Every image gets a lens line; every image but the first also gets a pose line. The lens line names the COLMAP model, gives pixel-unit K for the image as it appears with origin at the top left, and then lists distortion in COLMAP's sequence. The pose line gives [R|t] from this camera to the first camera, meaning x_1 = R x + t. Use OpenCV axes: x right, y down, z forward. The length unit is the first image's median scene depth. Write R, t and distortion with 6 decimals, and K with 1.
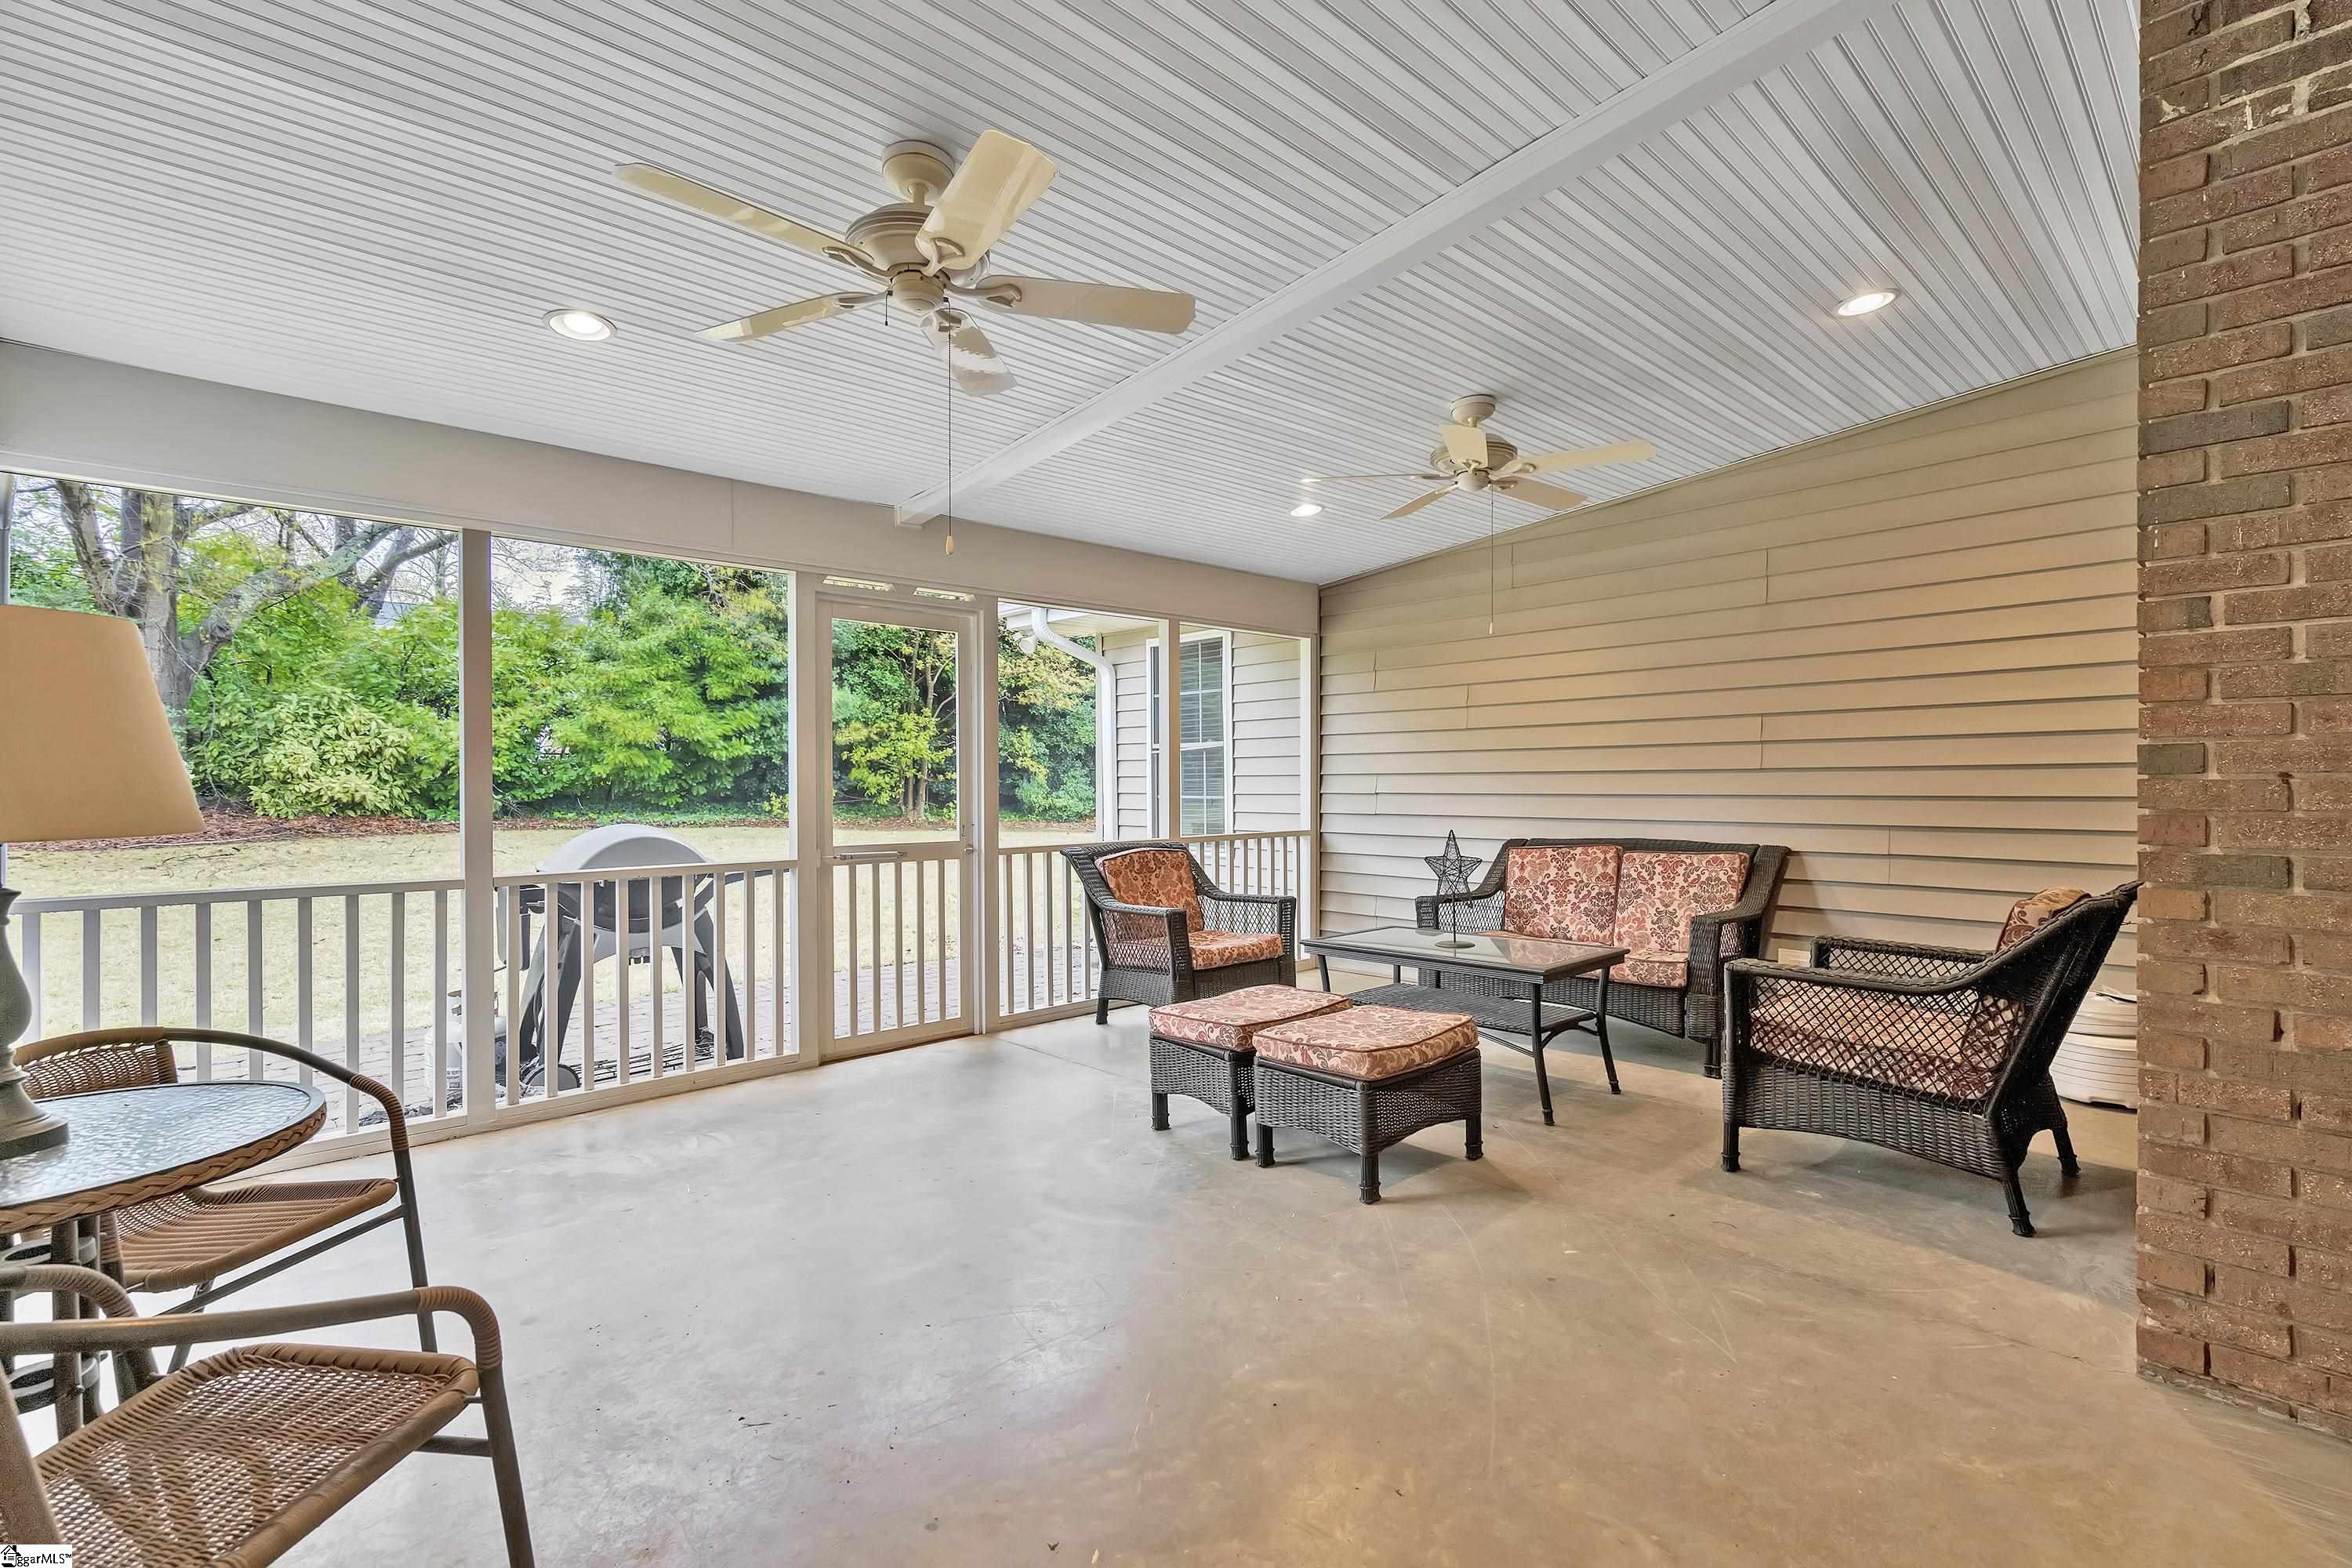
lens RADIAL K [[1047.8, 0, 1162.0], [0, 1047.8, 781.8], [0, 0, 1]] dist [-0.002269, -0.000097]
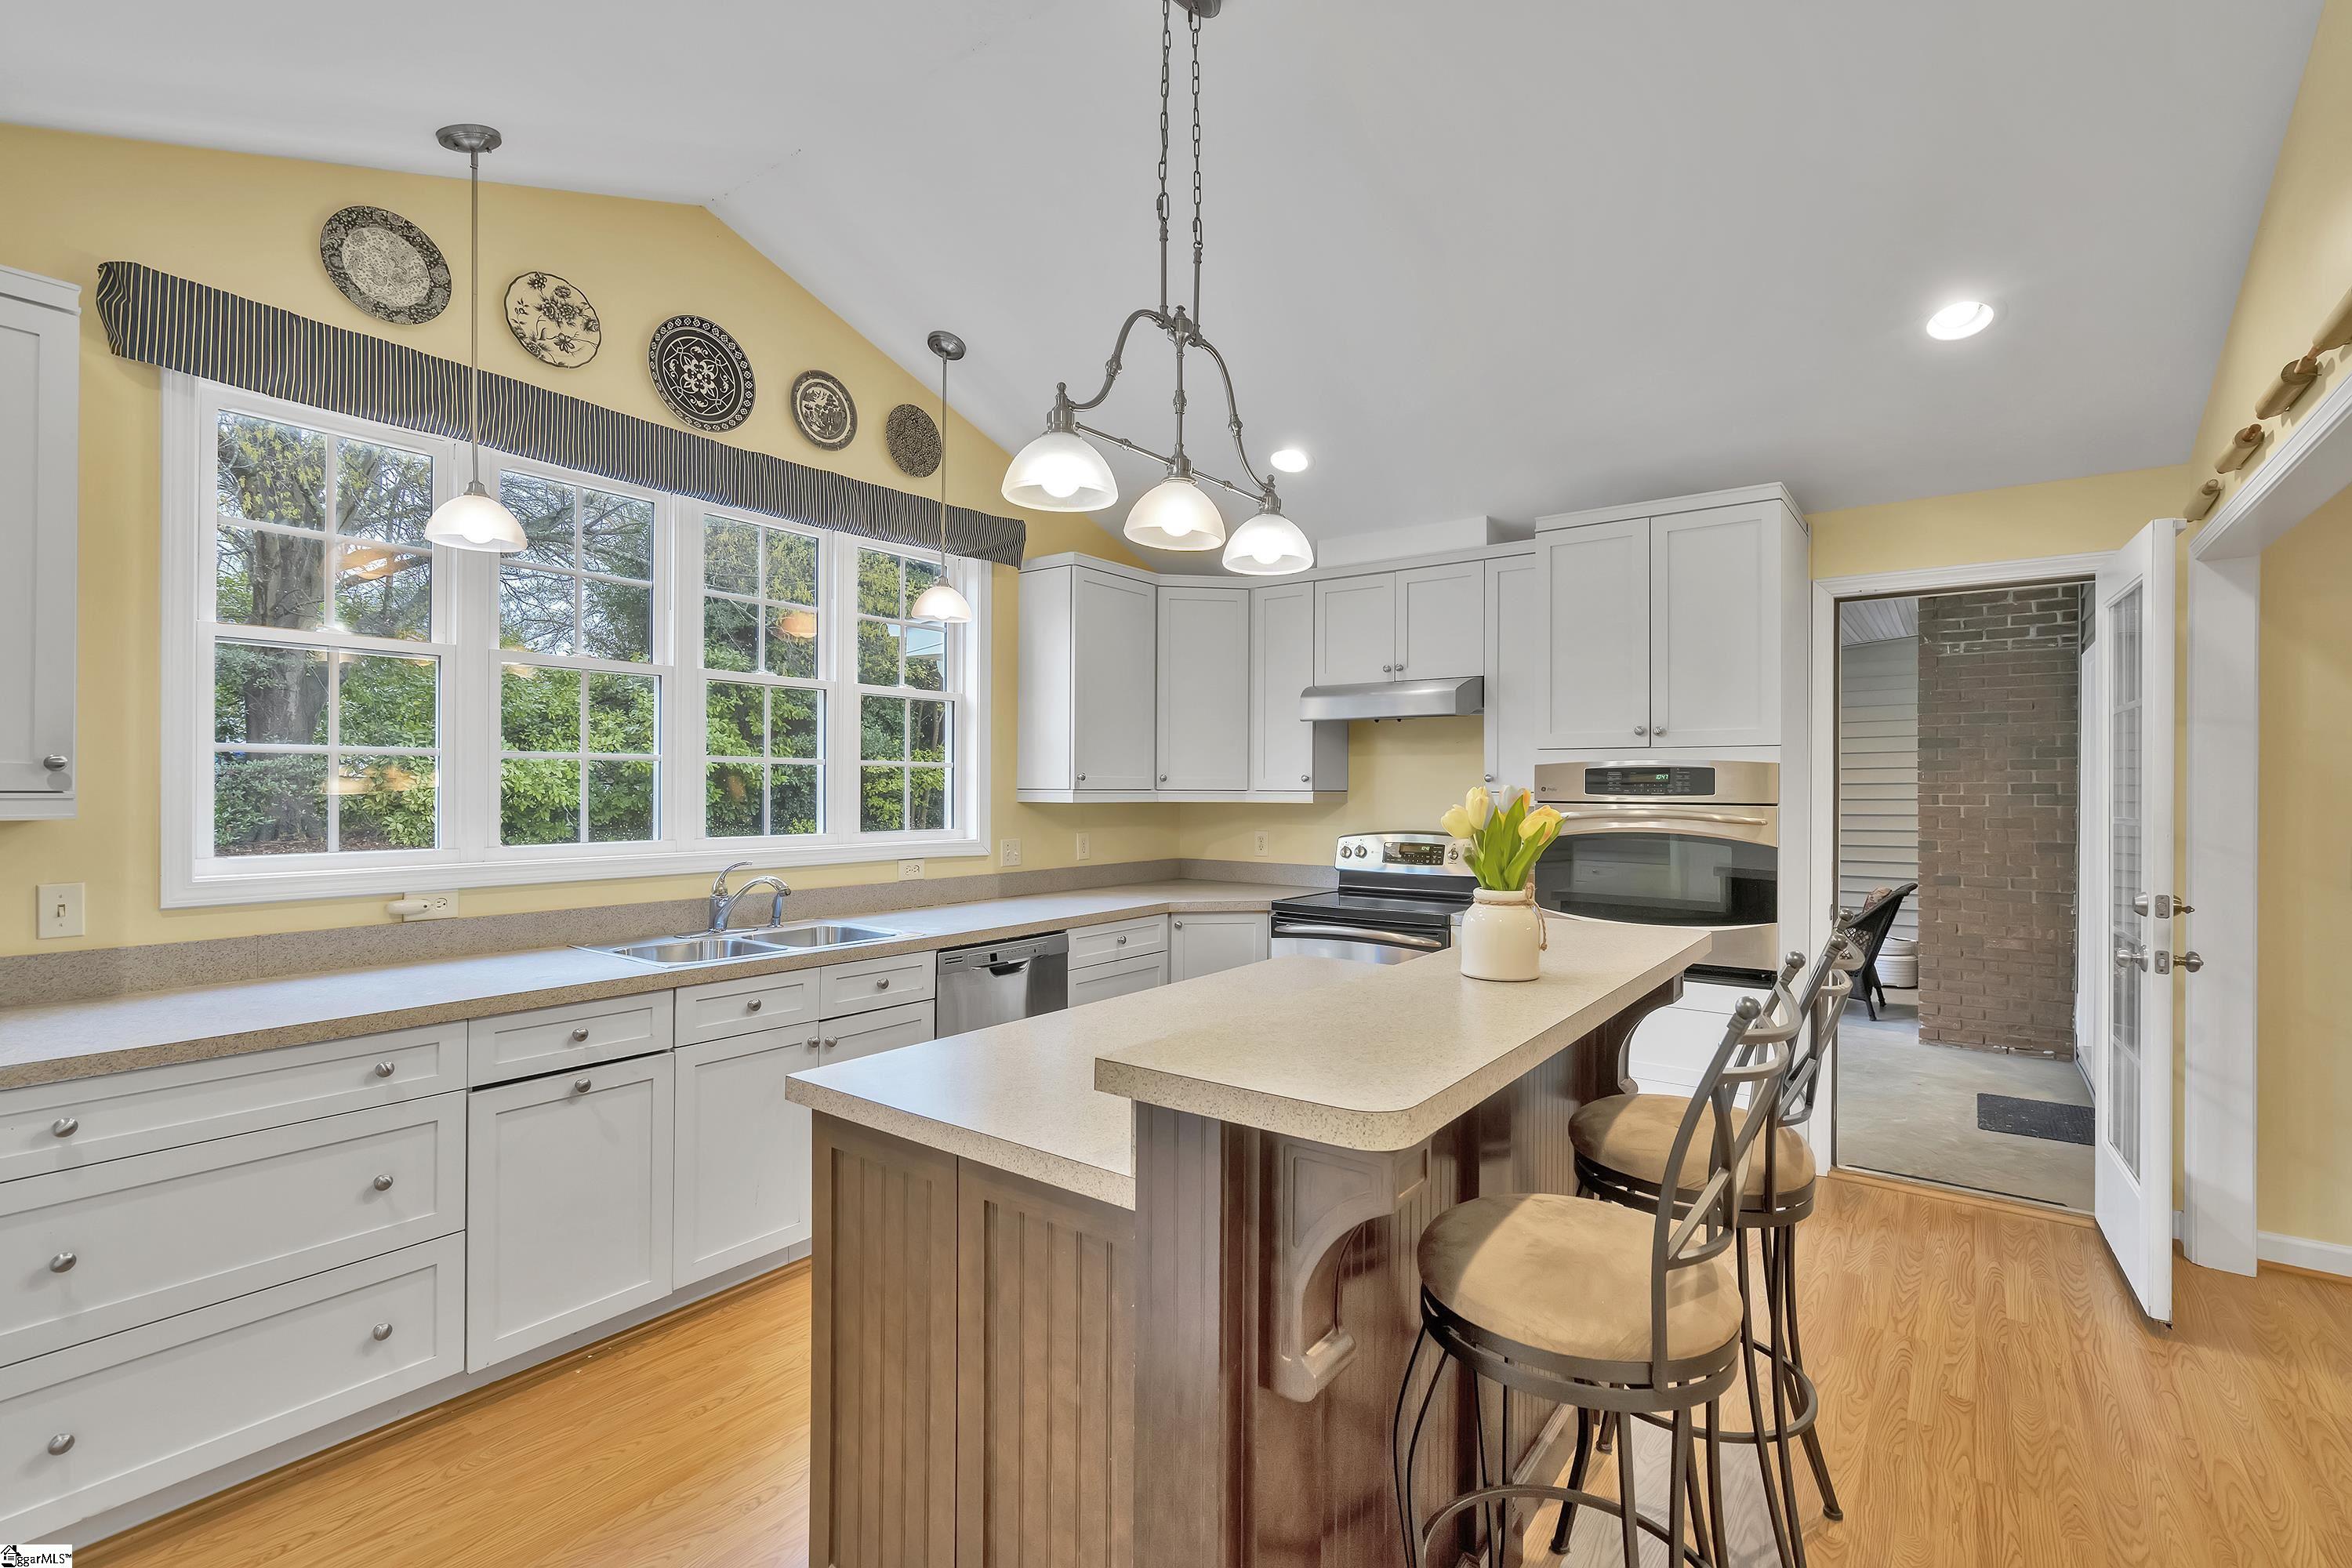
lens RADIAL K [[1047.8, 0, 1188.7], [0, 1047.8, 783.9], [0, 0, 1]] dist [-0.002269, -0.000097]
pose [[0.983540, 0.007258, 0.180543, -1.621820], [-0.005059, 0.999907, -0.012636, -0.140020], [-0.180618, 0.011515, 0.983486, -1.535734]]
